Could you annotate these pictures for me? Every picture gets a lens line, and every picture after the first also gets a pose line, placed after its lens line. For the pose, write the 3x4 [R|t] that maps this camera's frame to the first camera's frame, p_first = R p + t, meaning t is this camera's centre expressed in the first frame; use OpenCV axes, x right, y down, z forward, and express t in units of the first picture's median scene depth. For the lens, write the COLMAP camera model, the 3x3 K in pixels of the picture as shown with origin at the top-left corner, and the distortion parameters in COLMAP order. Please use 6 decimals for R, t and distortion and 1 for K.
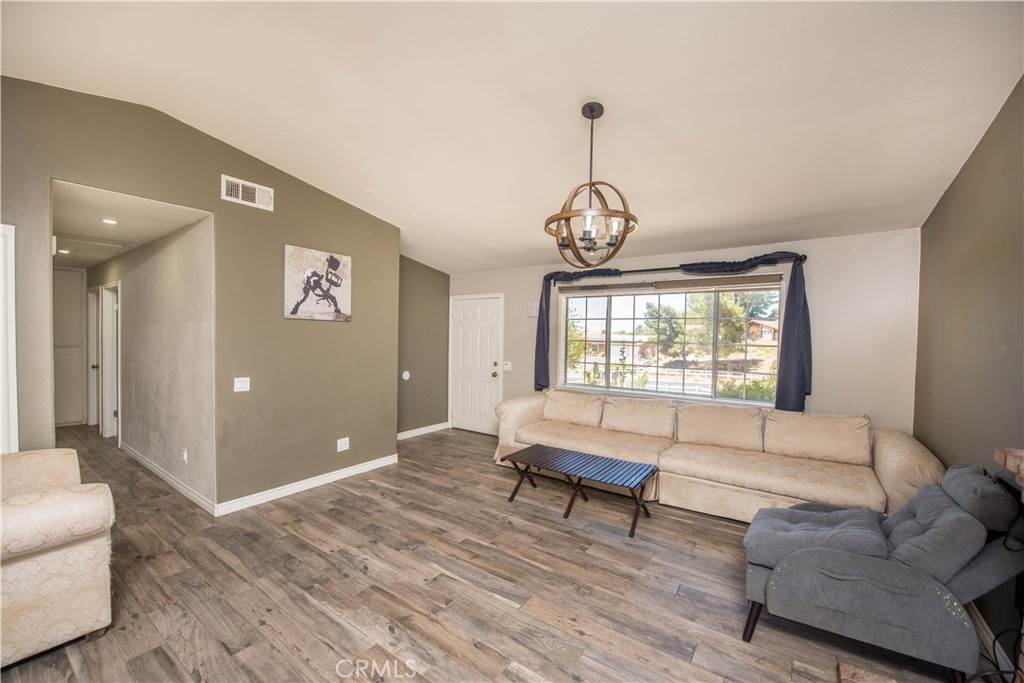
lens RADIAL K [[413.0, 0, 514.7], [0, 413.0, 345.3], [0, 0, 1]] dist [-0.016961, -0.001787]
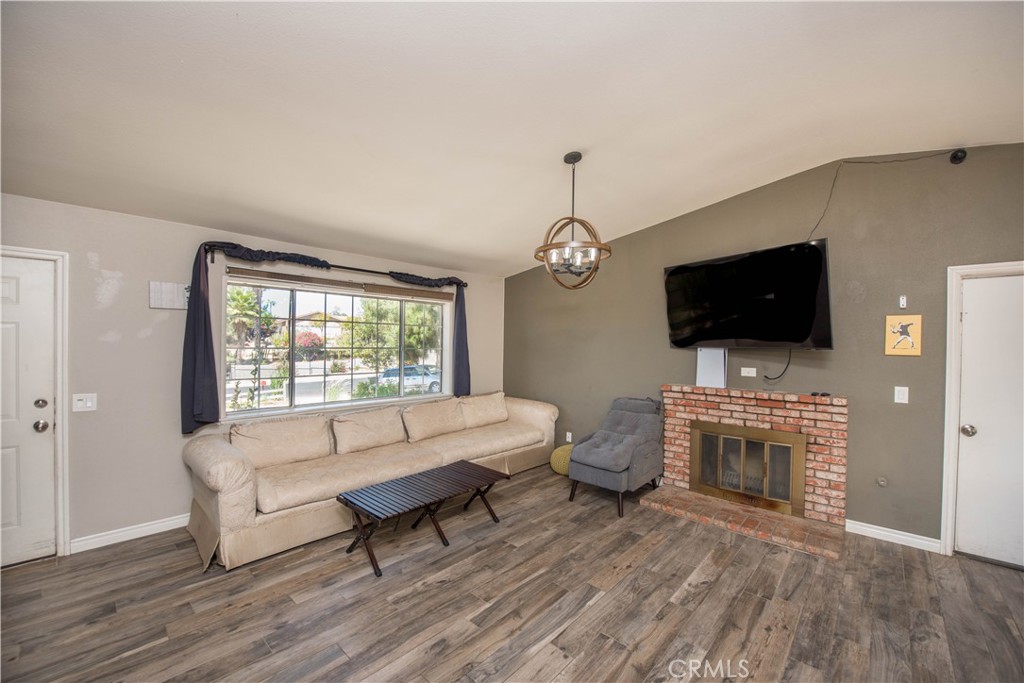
lens RADIAL K [[413.0, 0, 511.3], [0, 413.0, 344.2], [0, 0, 1]] dist [-0.016961, -0.001787]
pose [[0.125211, -0.019490, 0.991939, -0.716304], [0.014217, 0.999740, 0.017849, -0.035442], [-0.992028, 0.011868, 0.125455, 0.712095]]
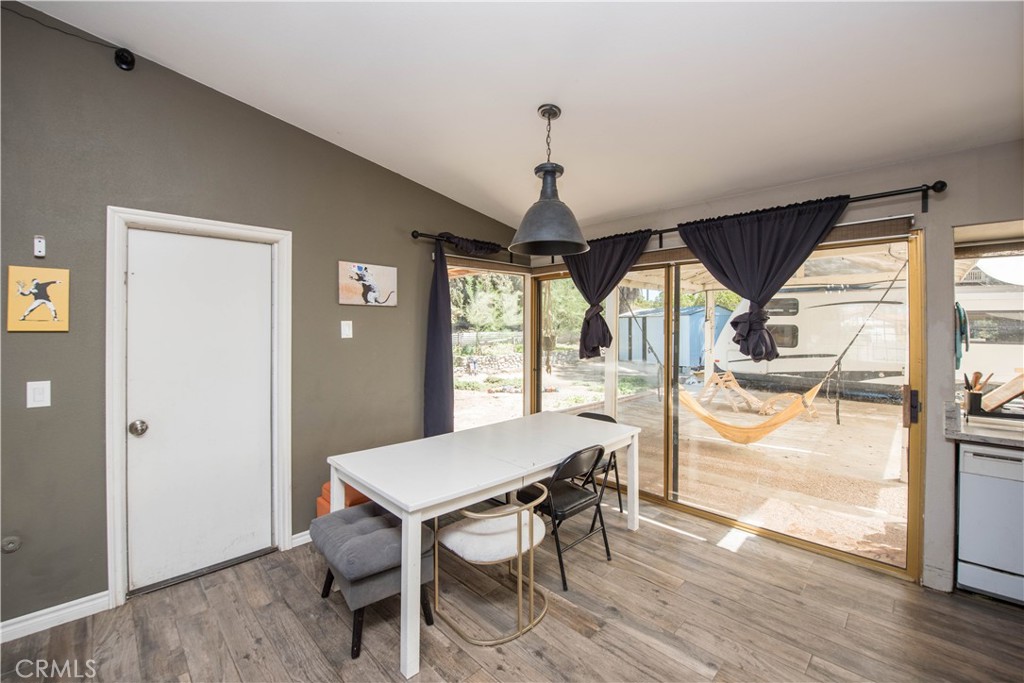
lens RADIAL K [[413.0, 0, 508.8], [0, 413.0, 328.4], [0, 0, 1]] dist [-0.016961, -0.001787]
pose [[-0.983680, -0.017927, 0.179034, -0.463792], [-0.012670, 0.999456, 0.030466, -0.011786], [-0.179483, 0.027700, -0.983371, 0.402167]]
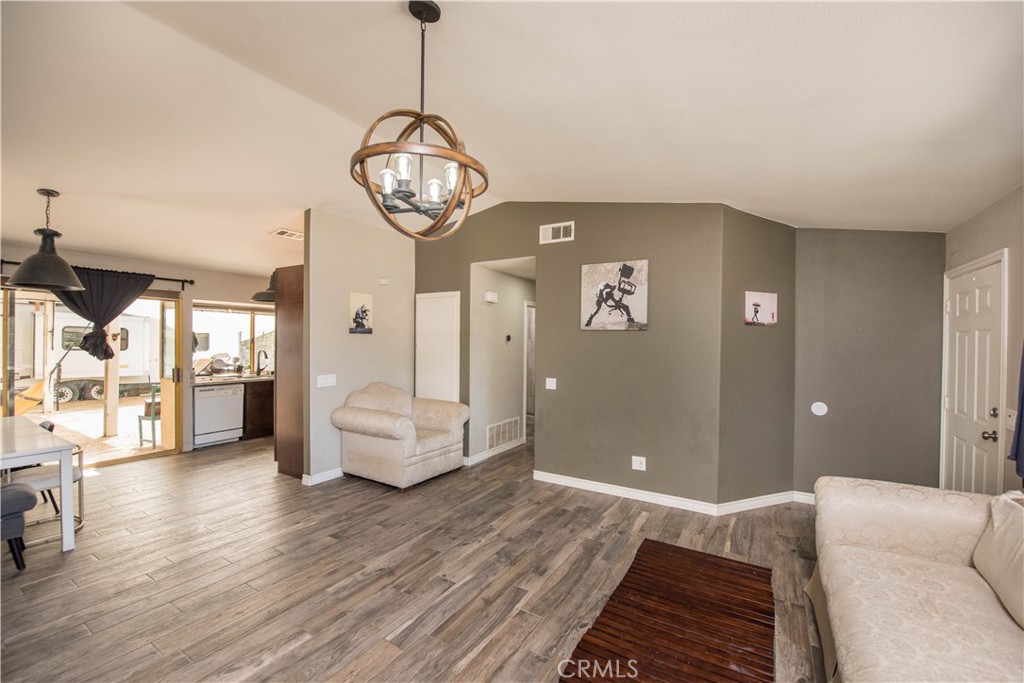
lens RADIAL K [[413.0, 0, 499.5], [0, 413.0, 345.6], [0, 0, 1]] dist [-0.016961, -0.001787]
pose [[0.042235, -0.008356, -0.999073, 0.599050], [-0.032298, 0.999431, -0.009725, -0.005695], [0.998586, 0.032678, 0.041941, 0.768720]]
